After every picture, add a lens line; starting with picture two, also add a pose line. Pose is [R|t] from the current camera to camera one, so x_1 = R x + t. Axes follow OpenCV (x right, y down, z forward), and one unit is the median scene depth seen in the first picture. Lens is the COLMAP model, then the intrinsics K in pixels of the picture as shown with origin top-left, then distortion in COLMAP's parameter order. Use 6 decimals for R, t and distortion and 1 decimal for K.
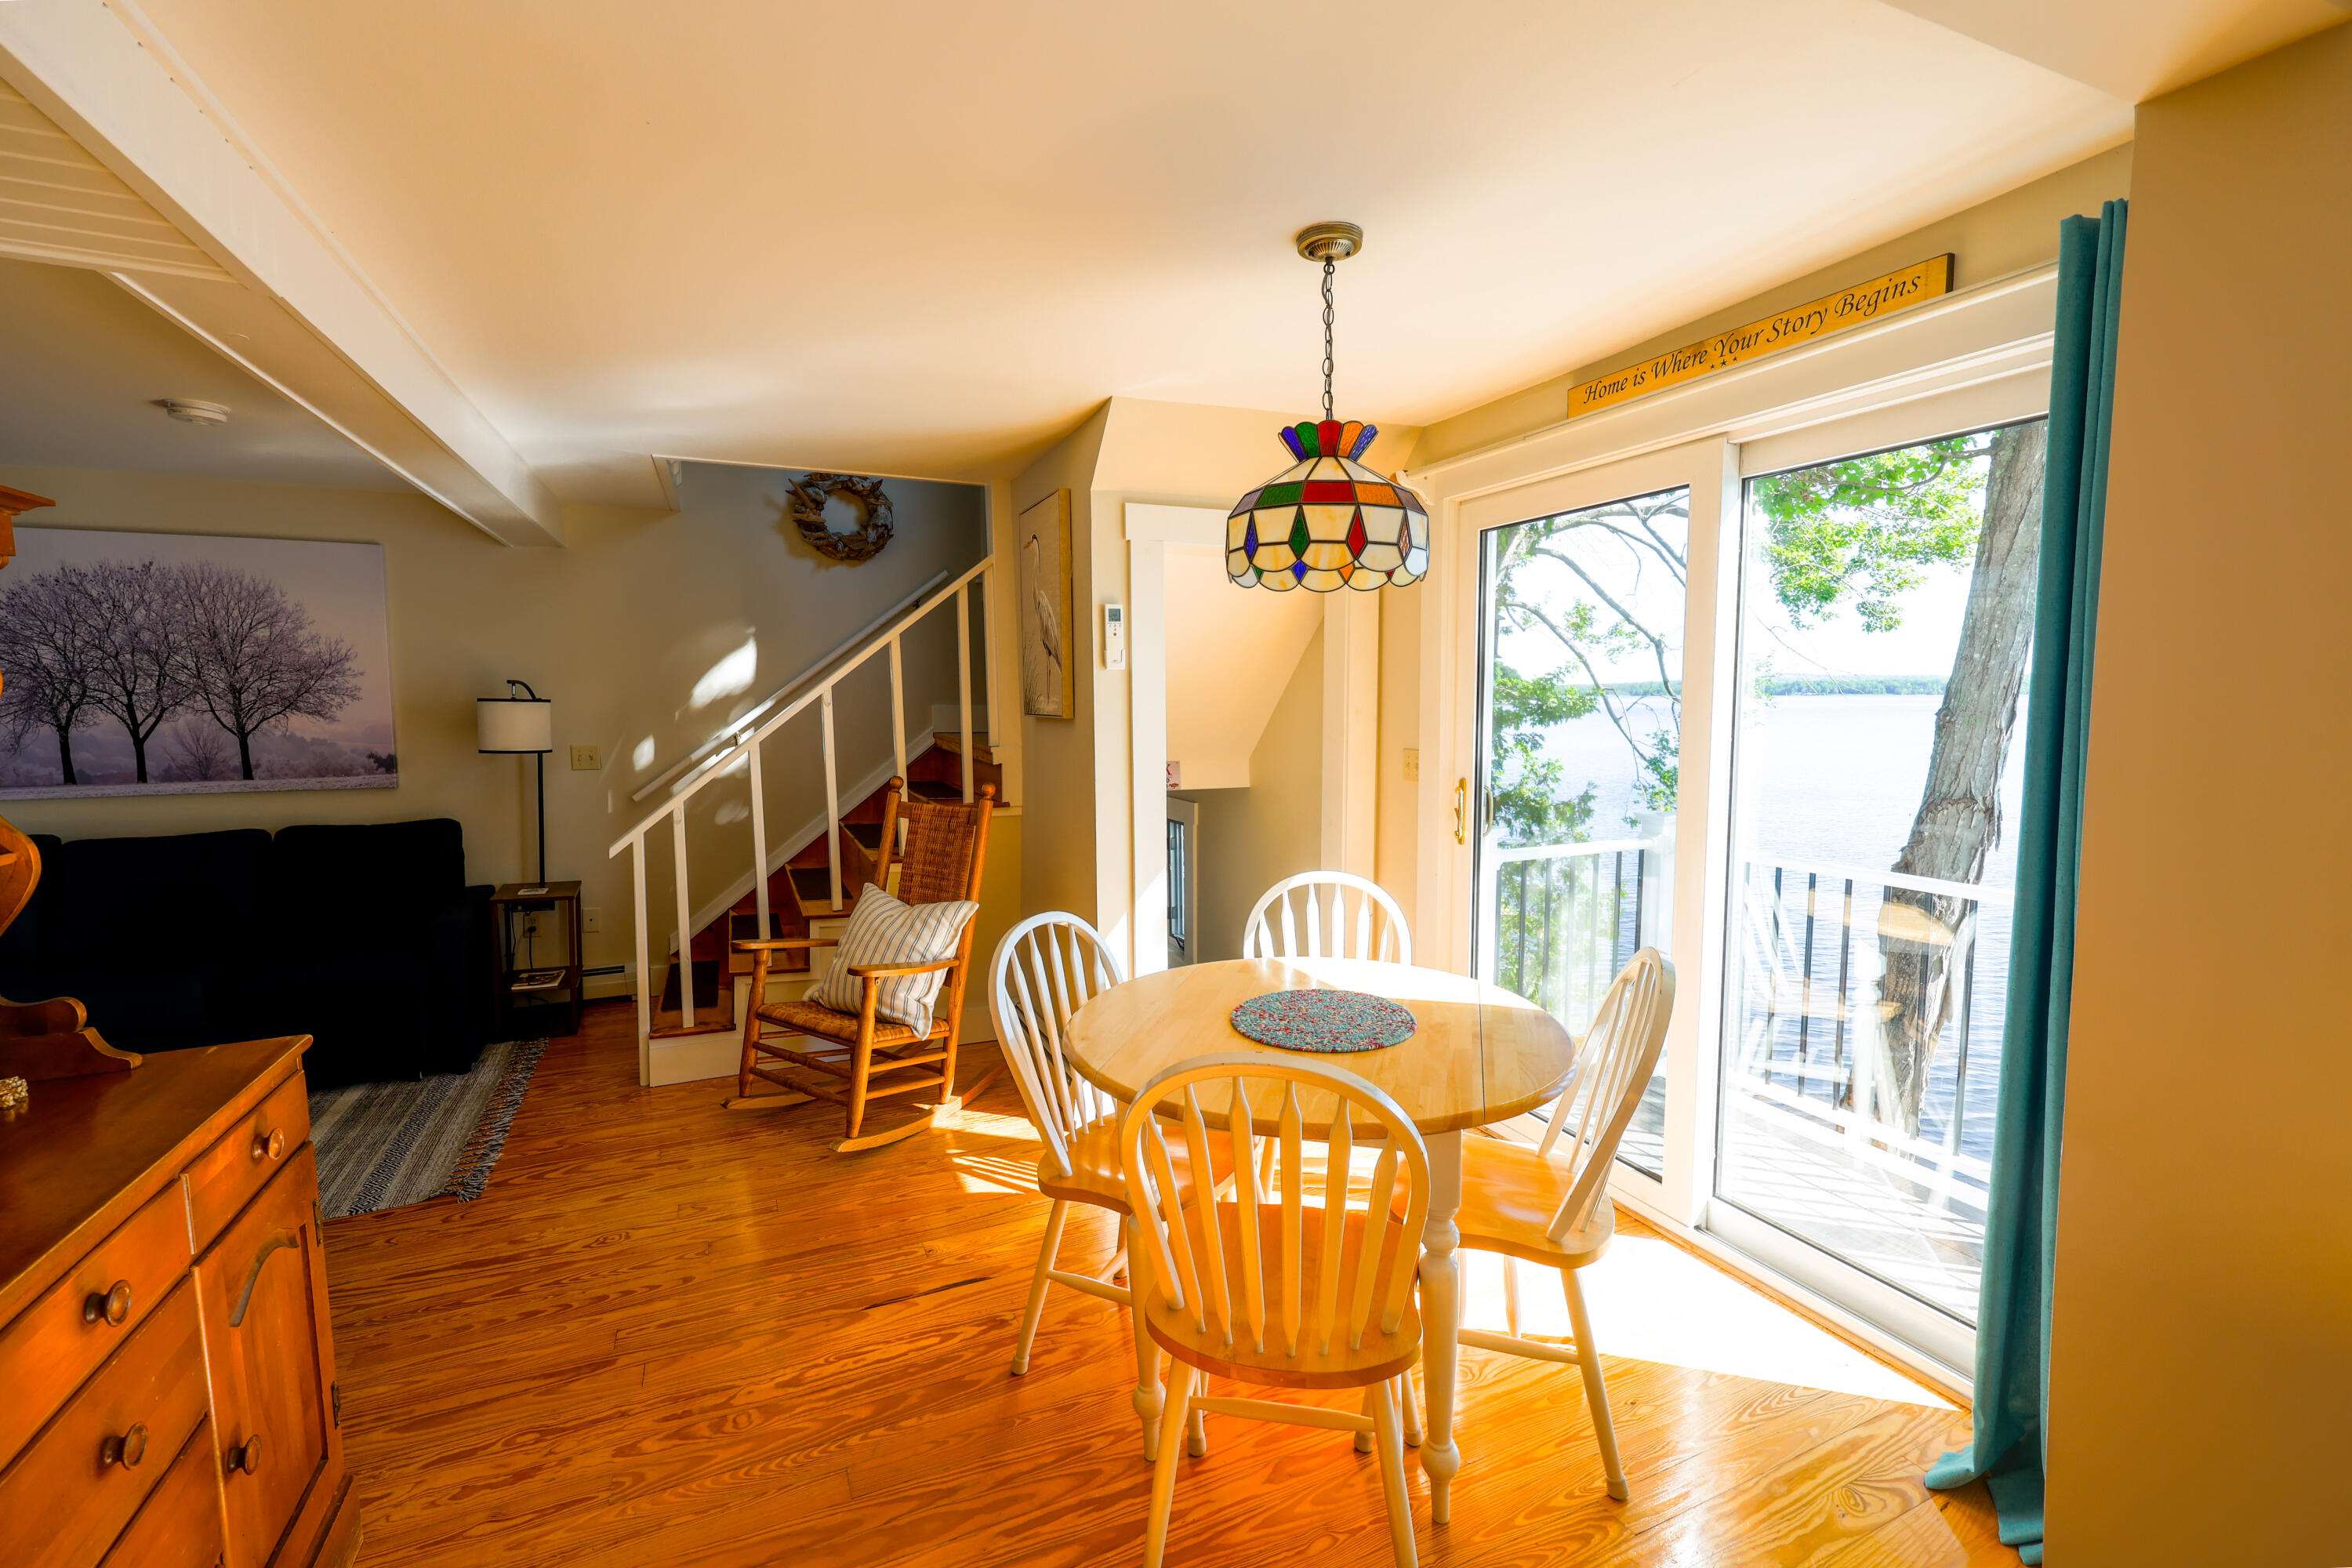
lens RADIAL K [[999.1, 0, 1160.4], [0, 999.1, 781.0], [0, 0, 1]] dist [0.001372, -0.000272]
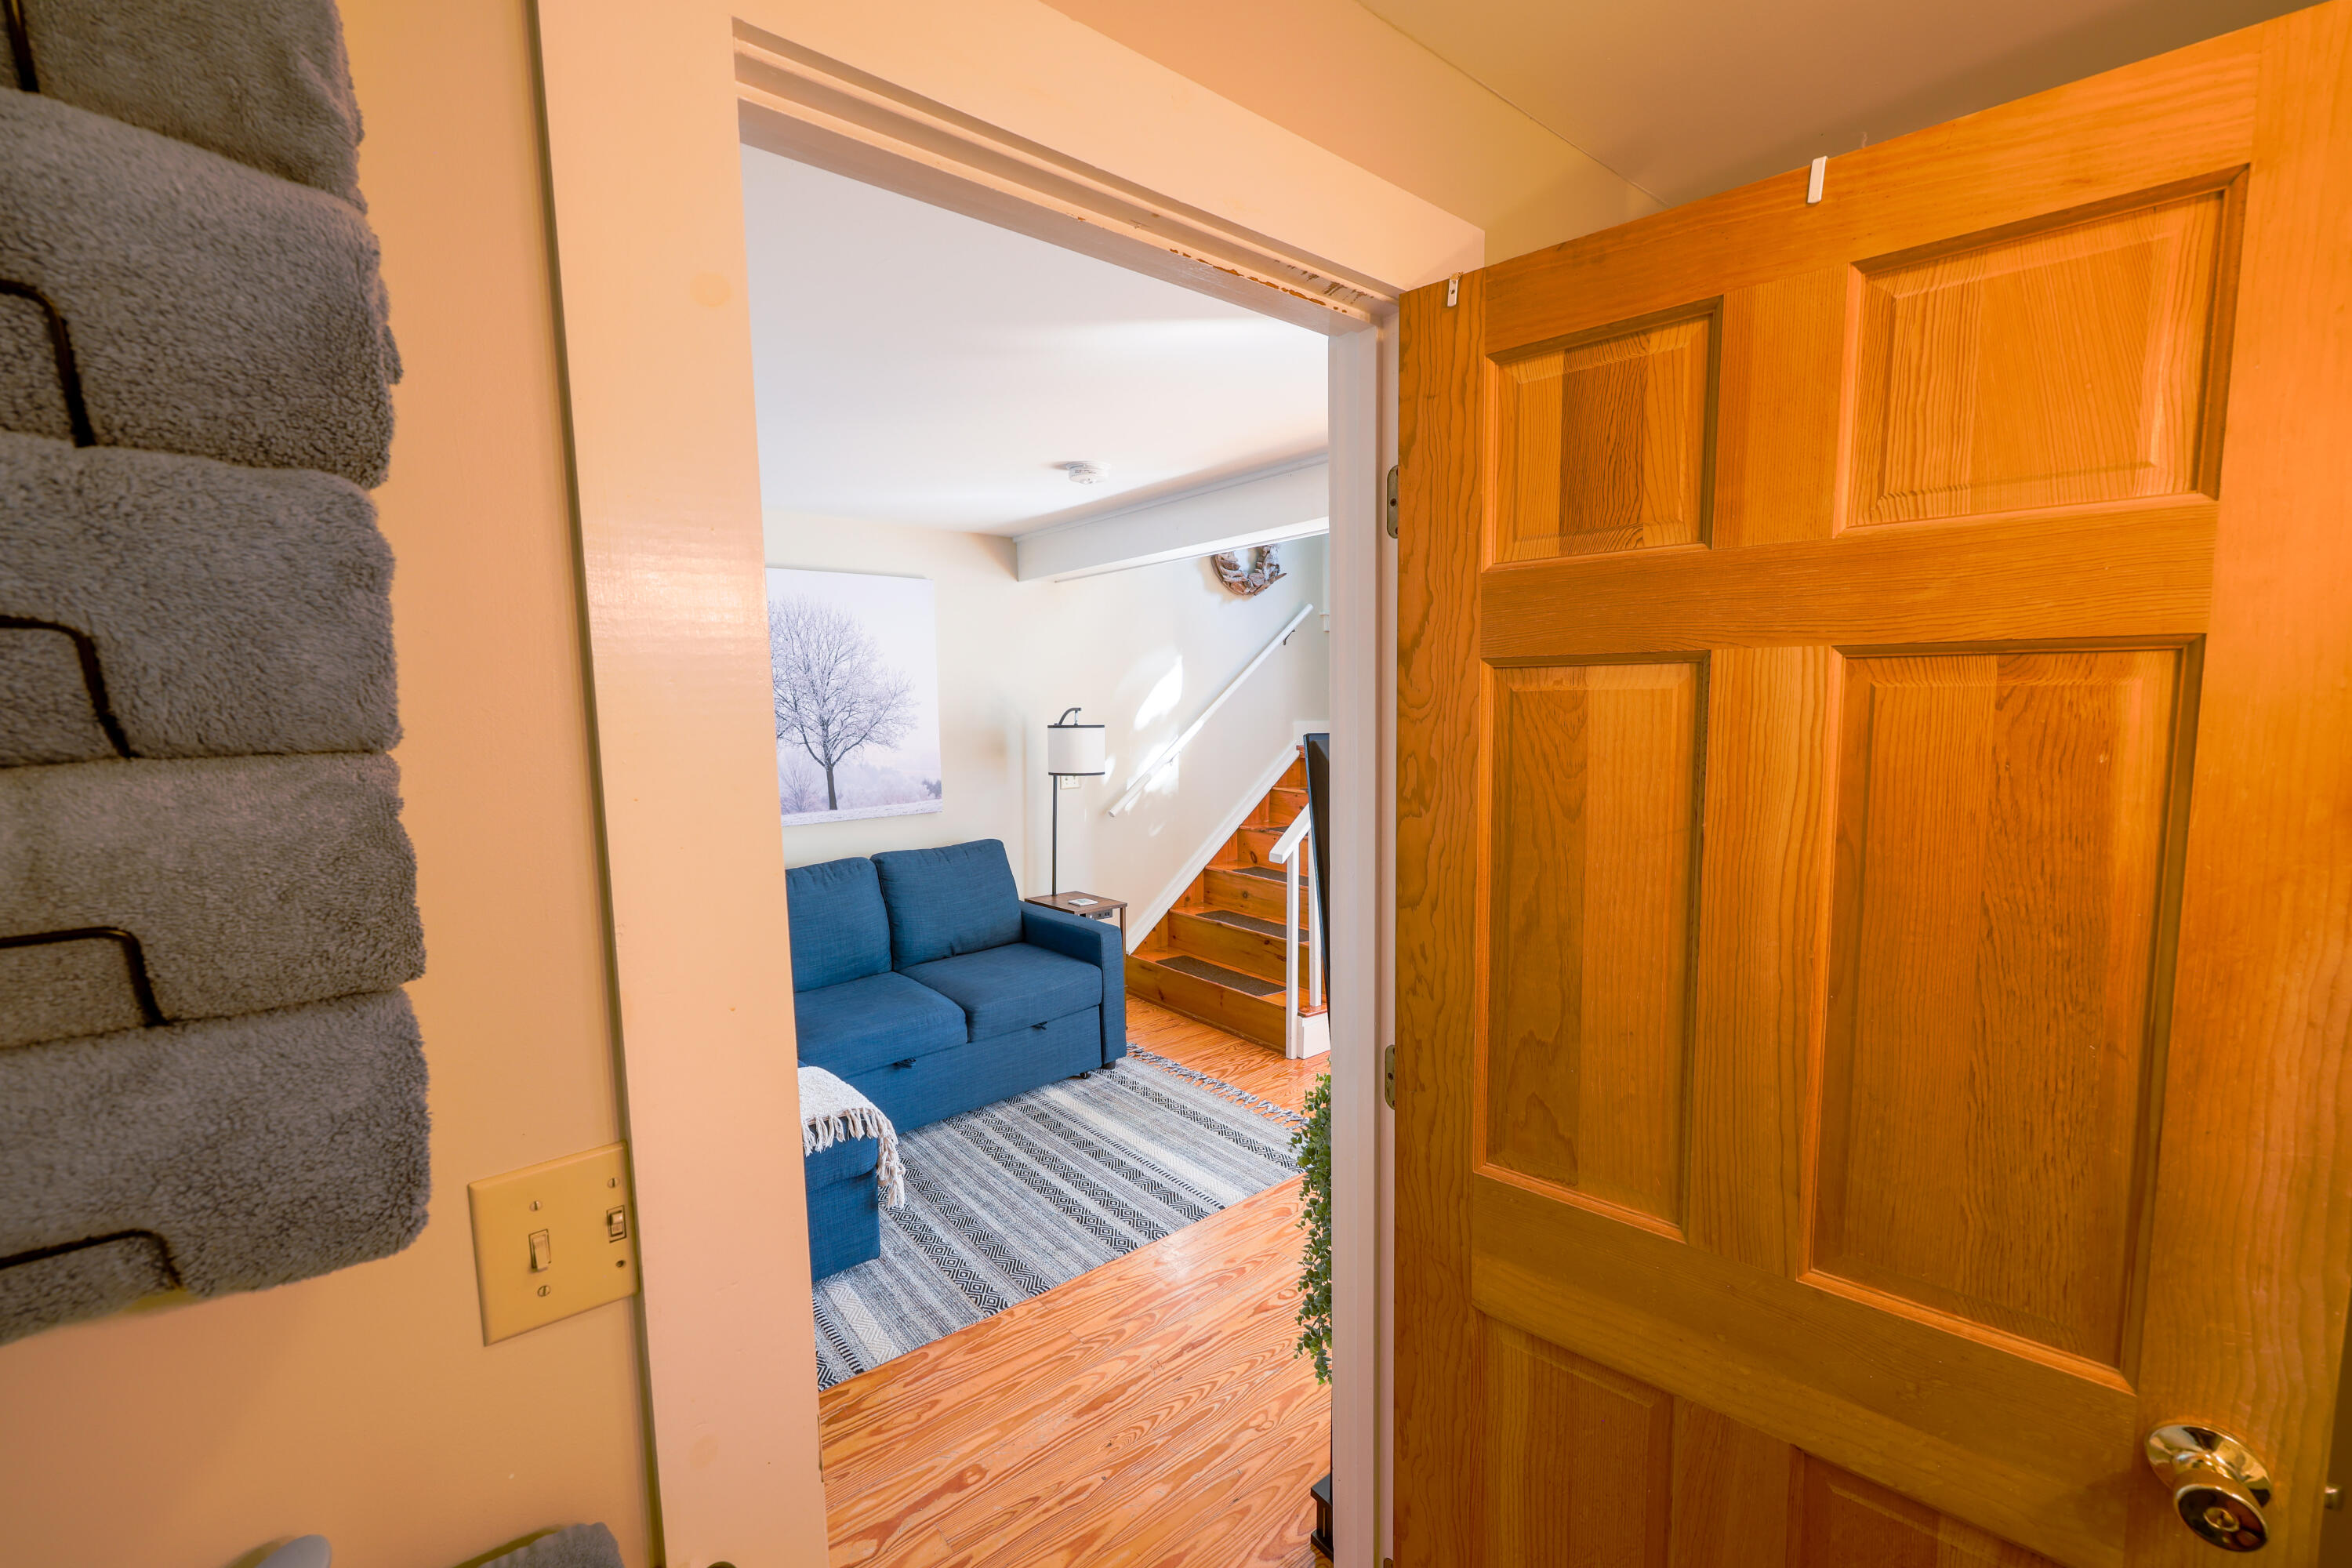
lens RADIAL K [[946.1, 0, 1161.3], [0, 946.1, 784.3], [0, 0, 1]] dist [0.000059, -0.000302]
pose [[0.966758, -0.035177, 0.253260, -0.859792], [0.033918, 0.999381, 0.009337, -0.025743], [-0.253432, -0.000436, 0.967353, -0.017220]]
